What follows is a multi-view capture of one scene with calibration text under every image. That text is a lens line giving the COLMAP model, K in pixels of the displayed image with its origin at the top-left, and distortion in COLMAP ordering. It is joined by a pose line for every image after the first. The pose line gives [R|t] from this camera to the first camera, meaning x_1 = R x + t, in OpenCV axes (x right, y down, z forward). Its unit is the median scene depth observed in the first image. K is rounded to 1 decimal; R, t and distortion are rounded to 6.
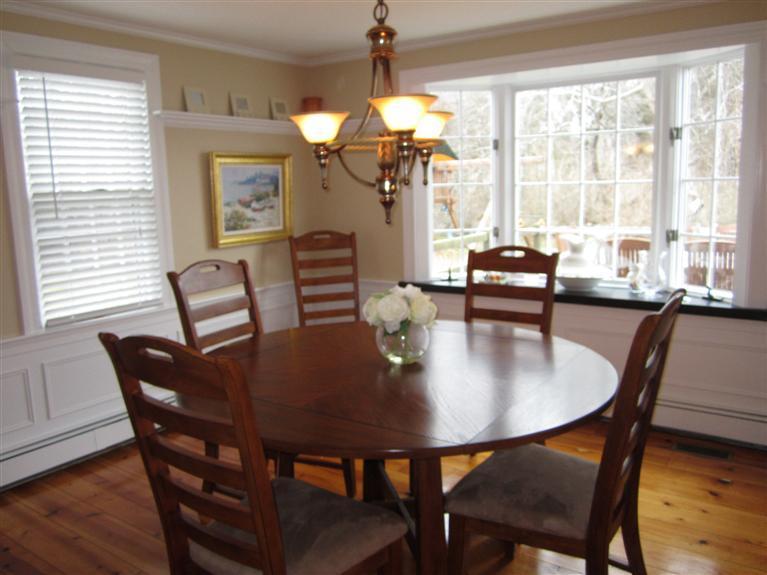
lens RADIAL K [[639.2, 0, 381.4], [0, 639.2, 287.9], [0, 0, 1]] dist [-0.042741, 0.015132]
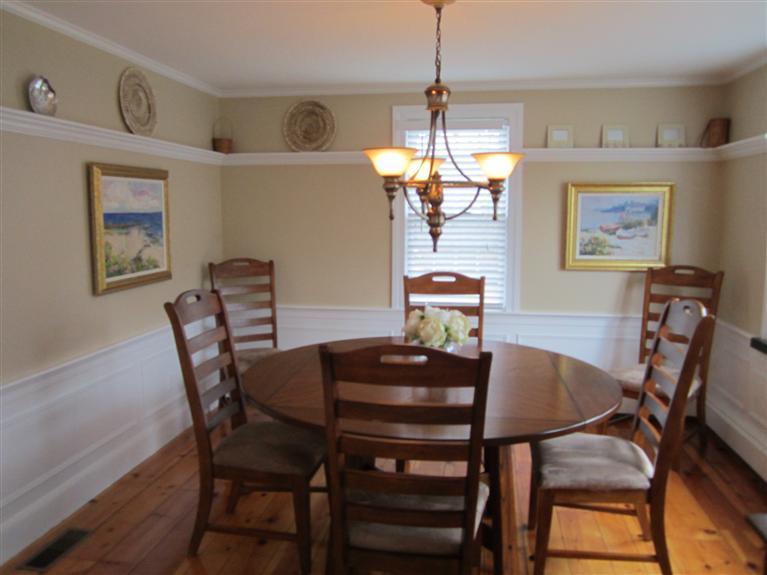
lens RADIAL K [[639.2, 0, 379.6], [0, 639.2, 293.4], [0, 0, 1]] dist [-0.042741, 0.015132]
pose [[0.449216, 0.143332, -0.881851, 0.551729], [-0.157660, 0.984275, 0.079668, -0.056086], [0.879402, 0.103244, 0.464749, 0.204716]]
